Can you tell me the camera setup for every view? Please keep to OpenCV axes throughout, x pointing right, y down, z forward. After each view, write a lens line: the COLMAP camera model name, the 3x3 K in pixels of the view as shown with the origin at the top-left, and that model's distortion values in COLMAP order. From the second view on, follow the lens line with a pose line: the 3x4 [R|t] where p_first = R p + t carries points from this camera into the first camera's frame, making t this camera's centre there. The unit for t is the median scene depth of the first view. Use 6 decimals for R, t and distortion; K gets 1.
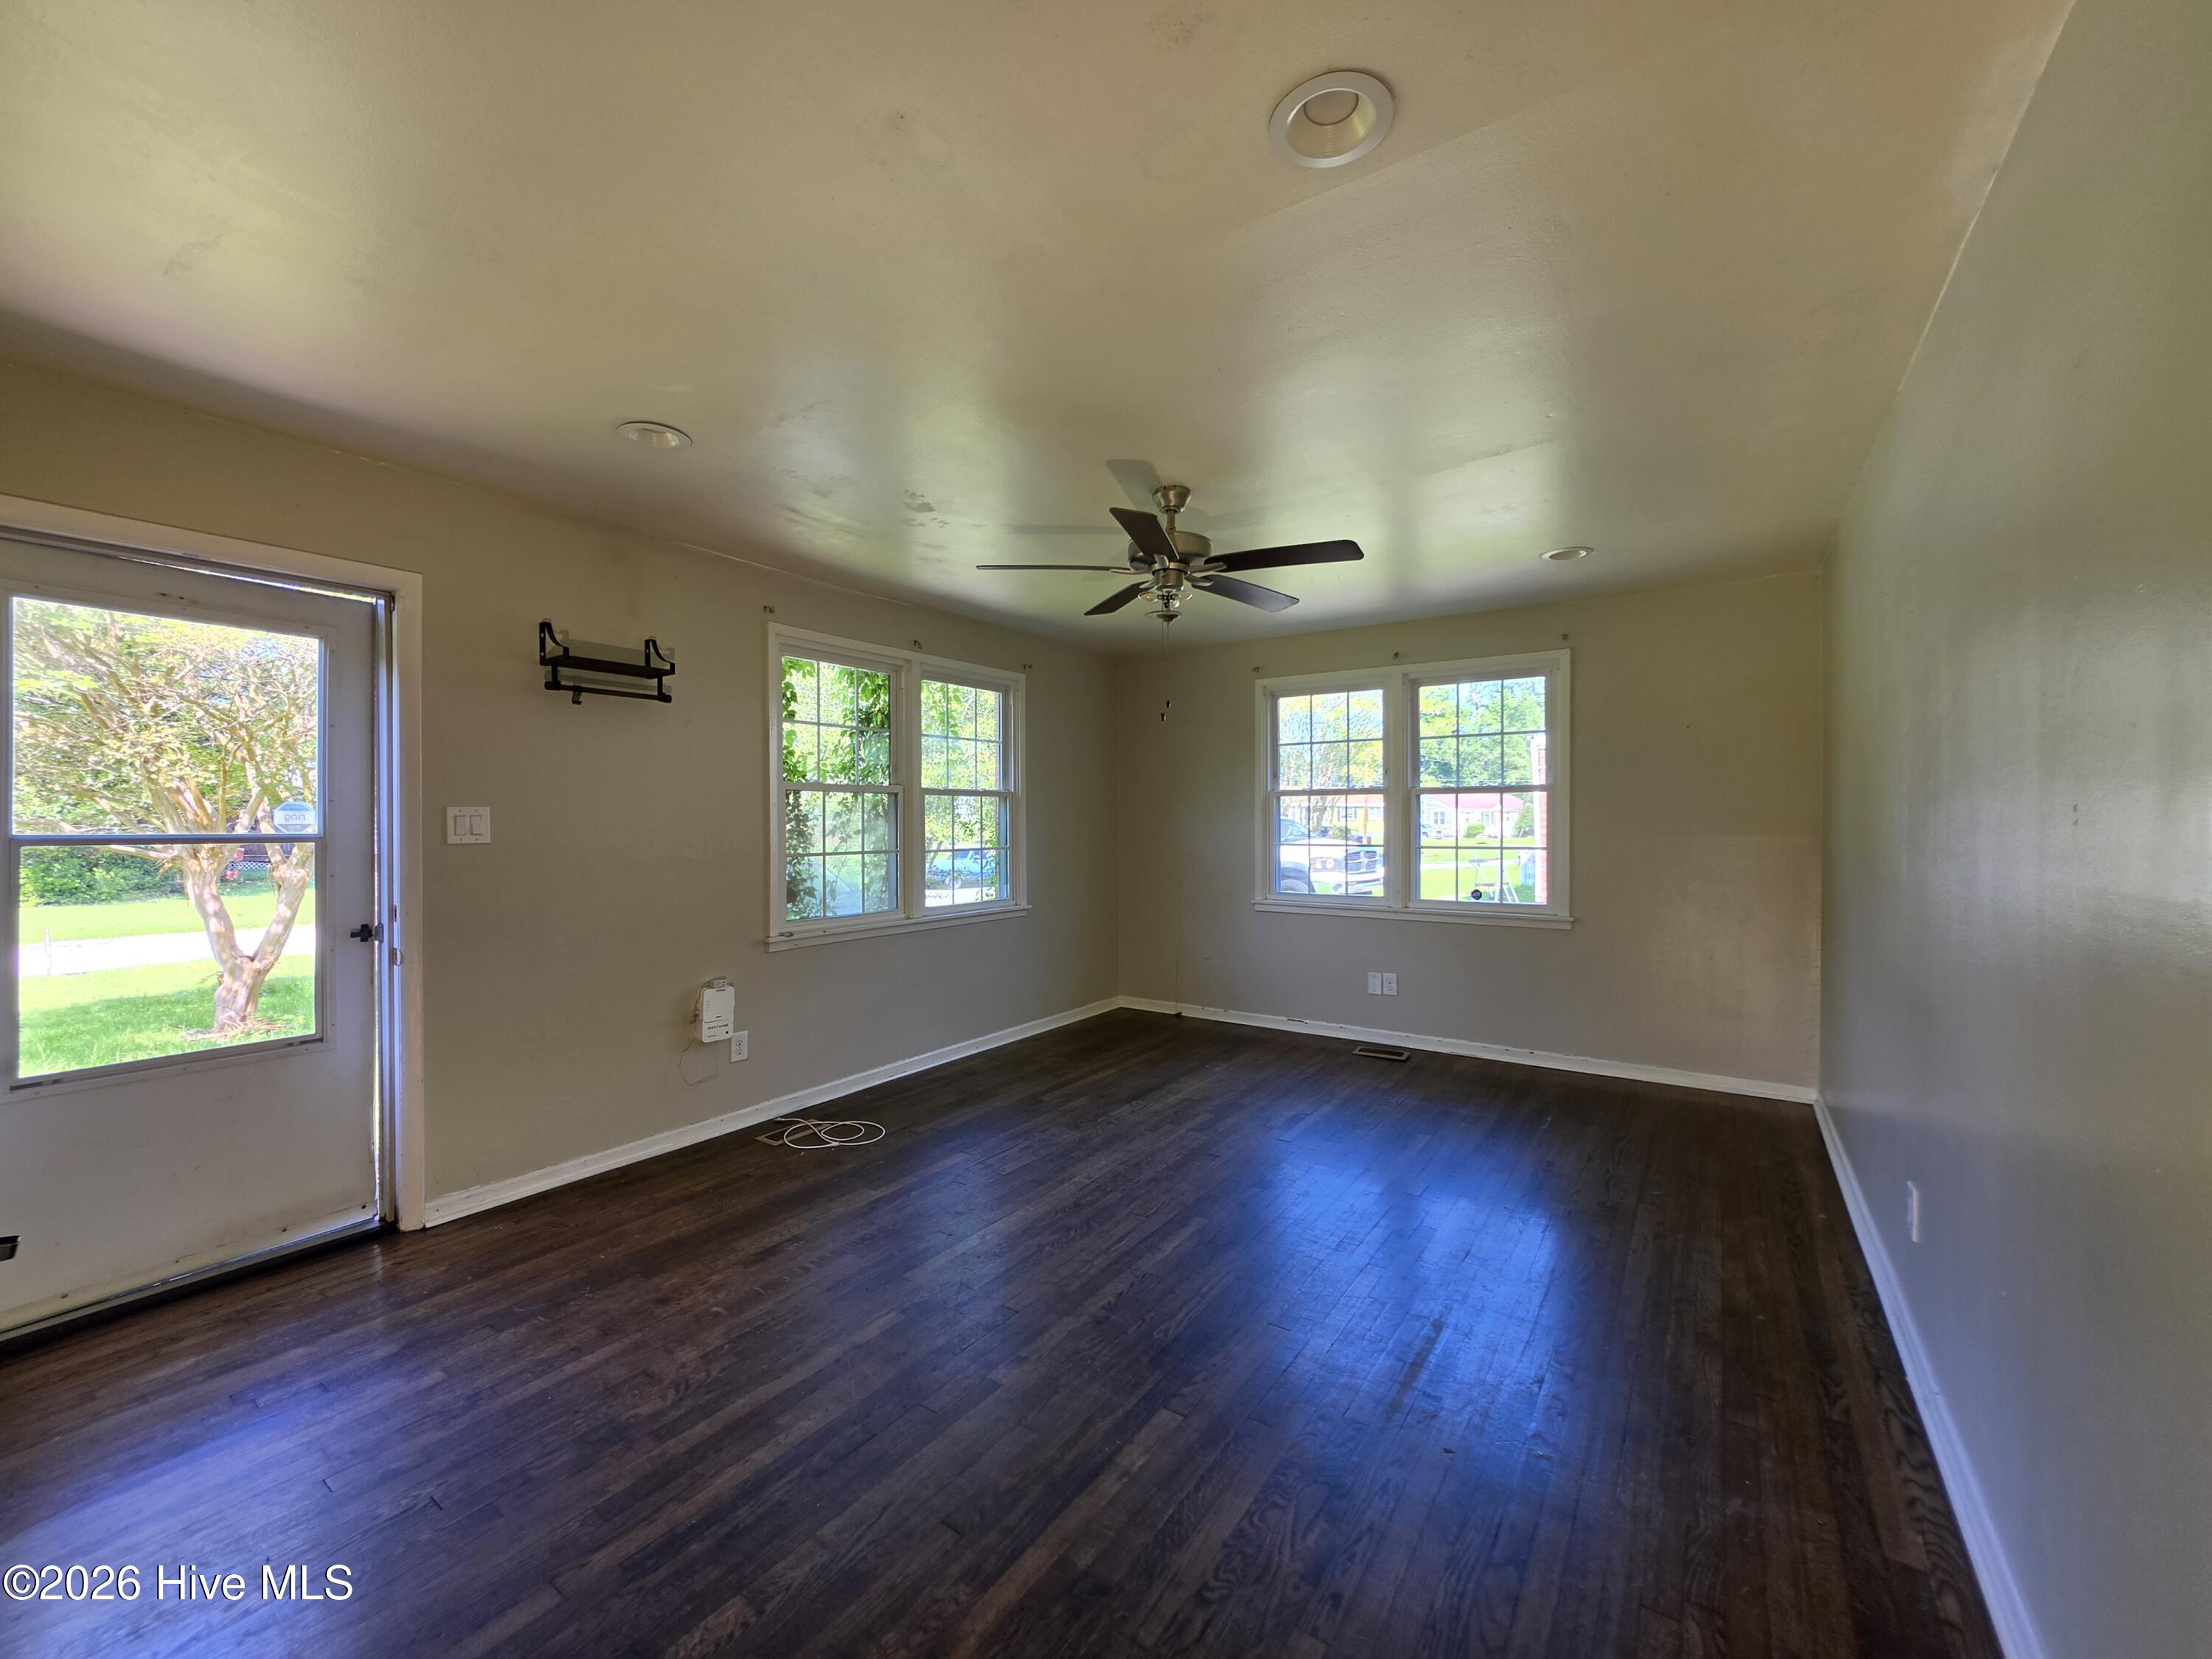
lens RADIAL K [[892.2, 0, 1103.2], [0, 892.2, 829.1], [0, 0, 1]] dist [-0.002248, -0.000664]
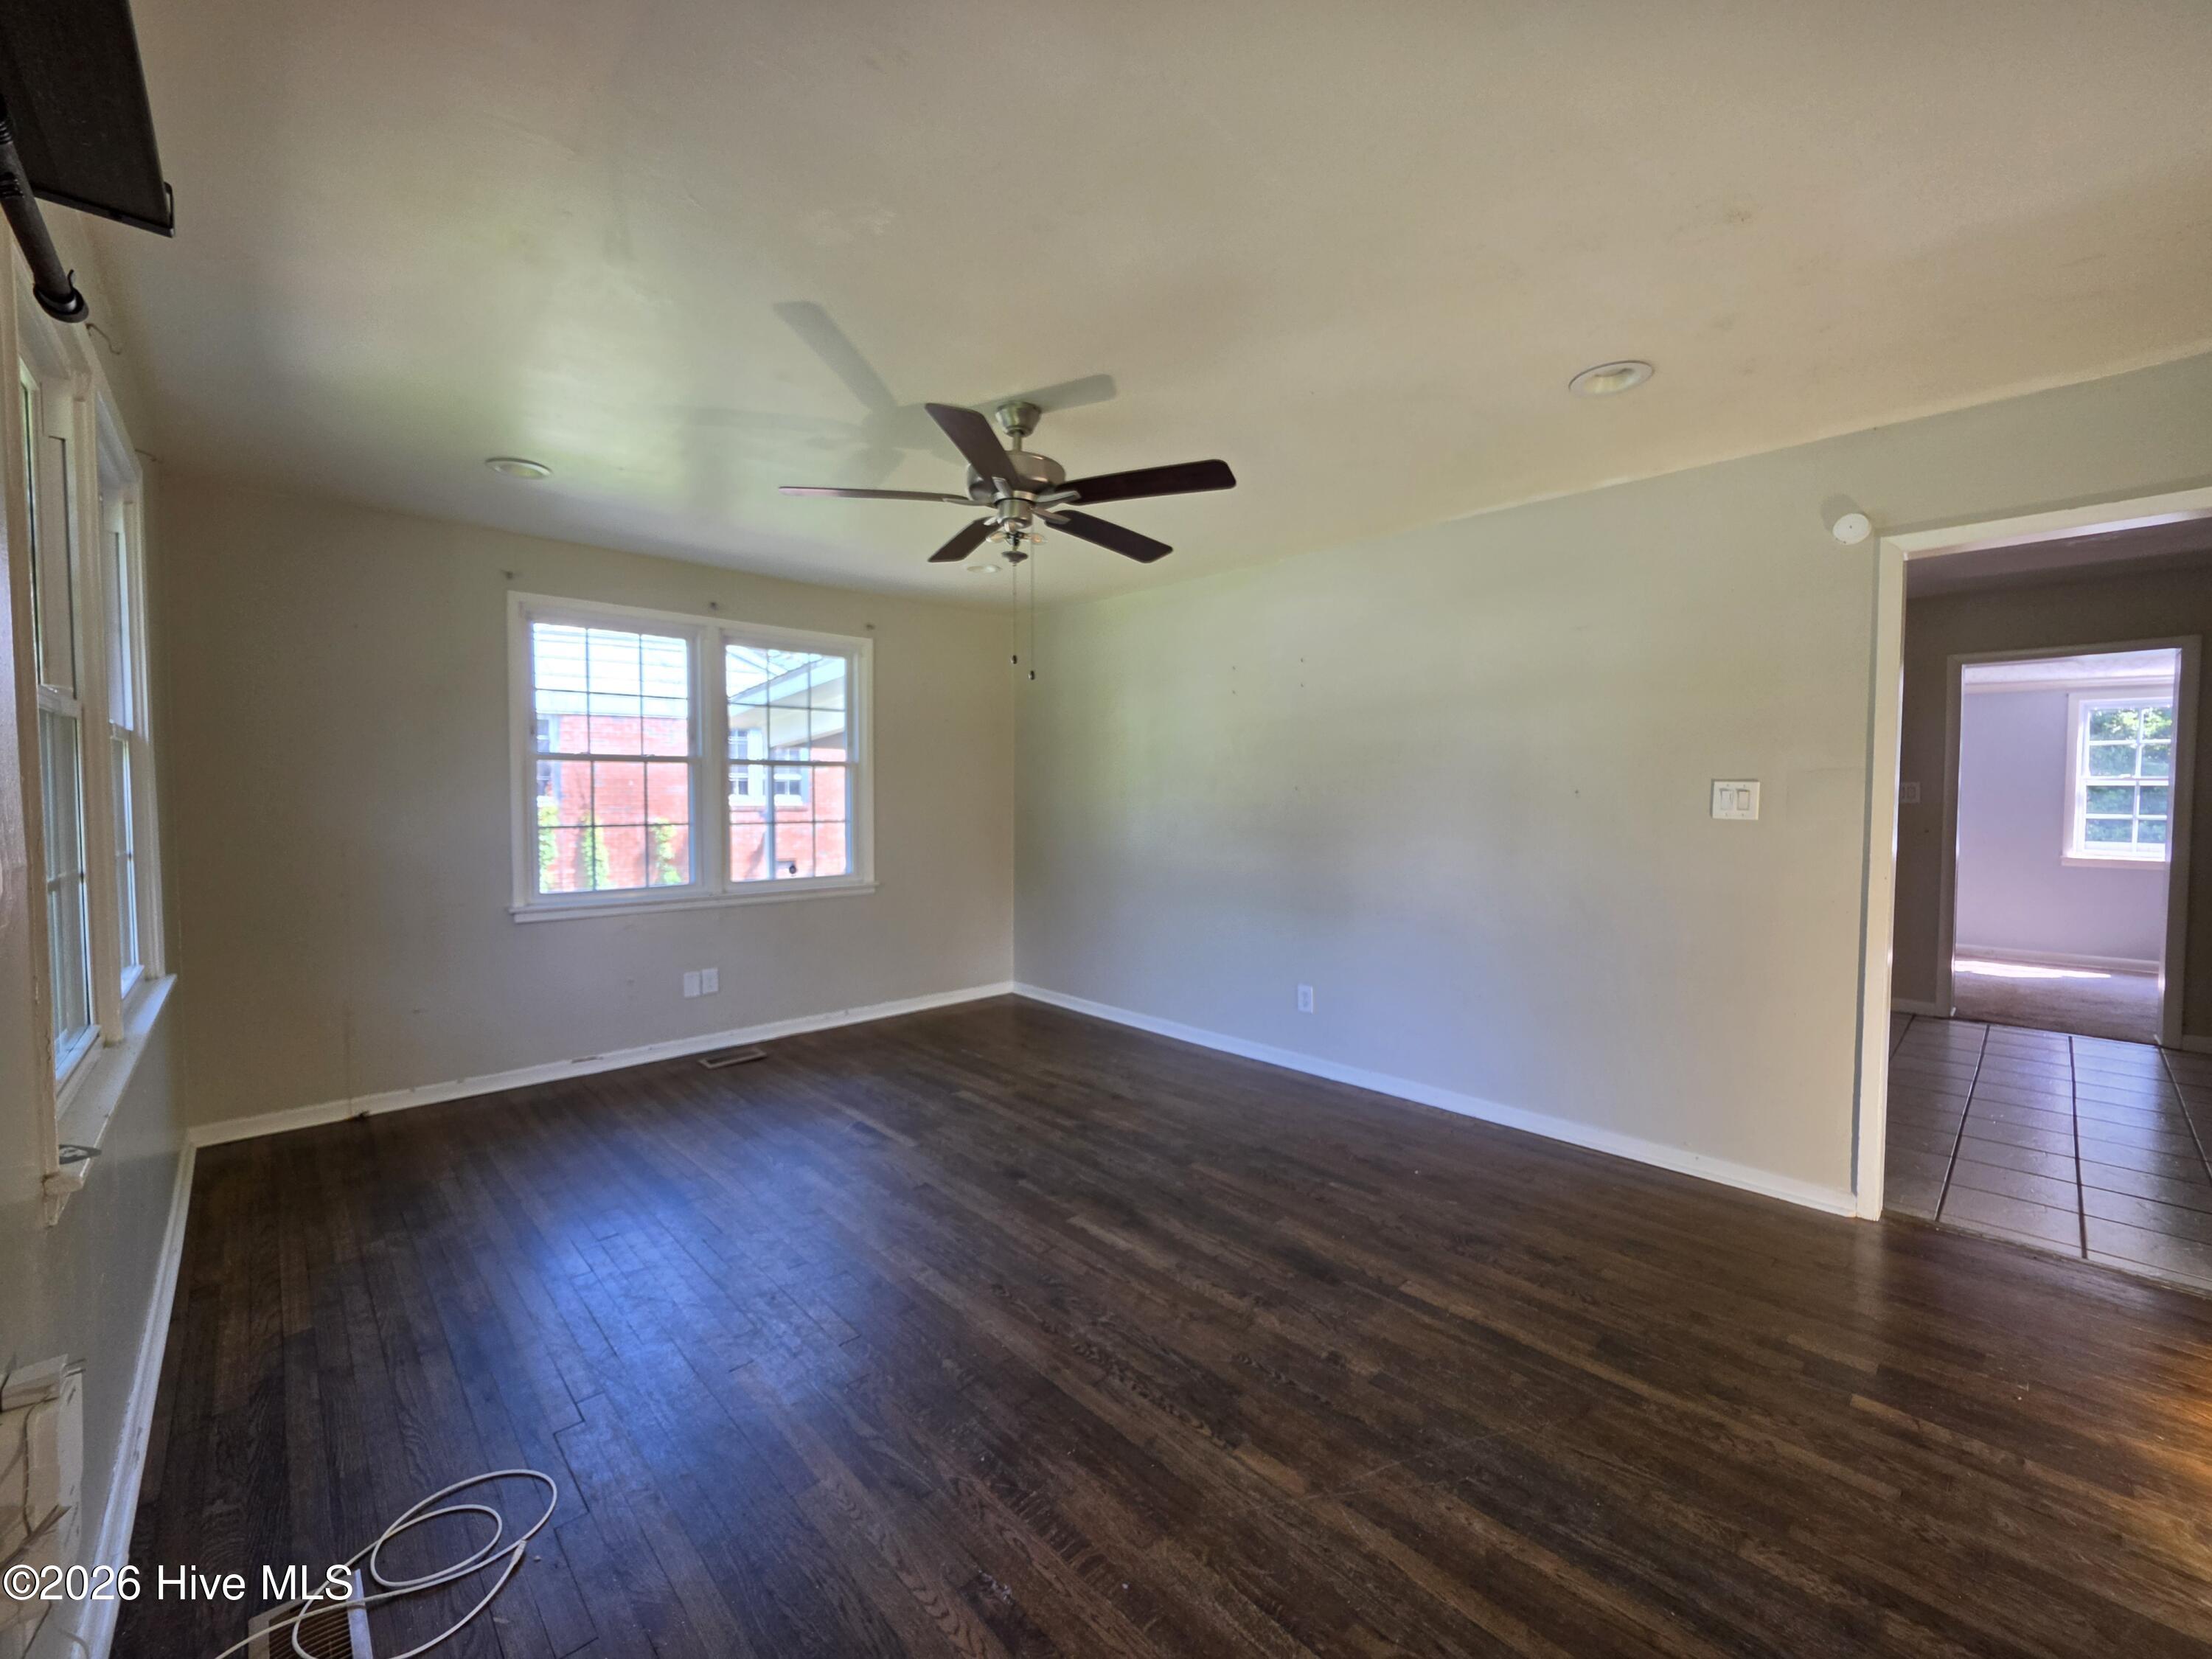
lens RADIAL K [[892.2, 0, 1103.2], [0, 892.2, 829.1], [0, 0, 1]] dist [-0.002248, -0.000664]
pose [[0.200479, -0.034699, 0.979083, -0.583319], [0.005531, 0.999397, 0.034286, -0.004078], [-0.979682, -0.001458, 0.200550, 0.577463]]
